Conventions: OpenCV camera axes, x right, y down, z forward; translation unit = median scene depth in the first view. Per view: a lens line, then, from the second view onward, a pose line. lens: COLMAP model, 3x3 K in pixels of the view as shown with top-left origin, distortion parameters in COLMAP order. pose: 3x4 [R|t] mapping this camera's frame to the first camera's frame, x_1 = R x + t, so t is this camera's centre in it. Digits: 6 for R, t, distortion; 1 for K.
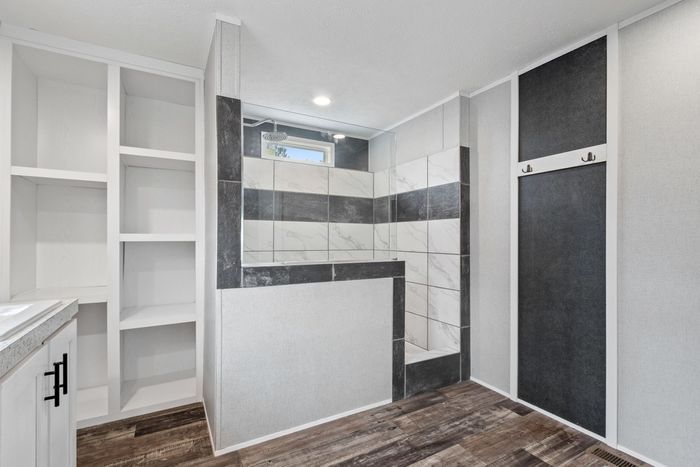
lens RADIAL K [[328.7, 0, 346.3], [0, 328.7, 232.5], [0, 0, 1]] dist [0.010064, -0.002786]
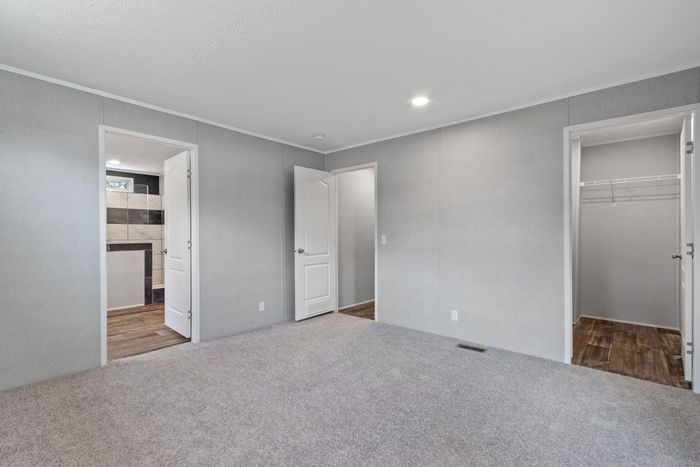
lens RADIAL K [[328.7, 0, 347.8], [0, 328.7, 233.5], [0, 0, 1]] dist [0.010064, -0.002786]
pose [[0.946198, -0.003841, 0.323565, 0.724461], [-0.002671, 0.999803, 0.019680, -0.027548], [-0.323577, -0.019486, 0.946001, -1.581049]]
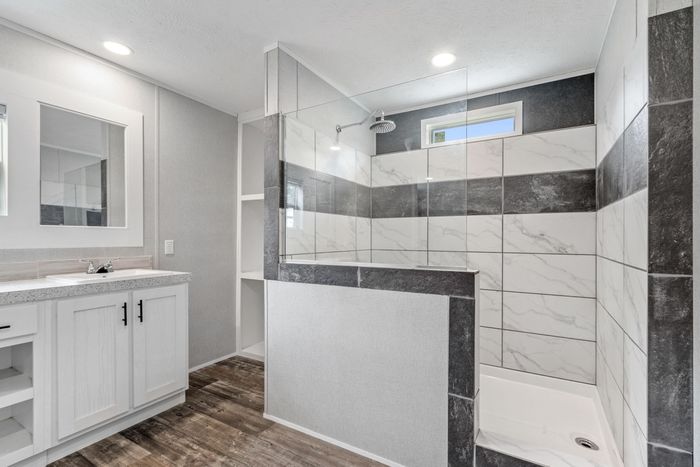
lens RADIAL K [[328.7, 0, 351.9], [0, 328.7, 235.3], [0, 0, 1]] dist [0.010064, -0.002786]
pose [[0.493149, -0.008689, -0.869901, 0.606551], [0.018100, 0.999836, 0.000274, 0.013466], [0.869756, -0.015880, 0.493226, 0.515840]]
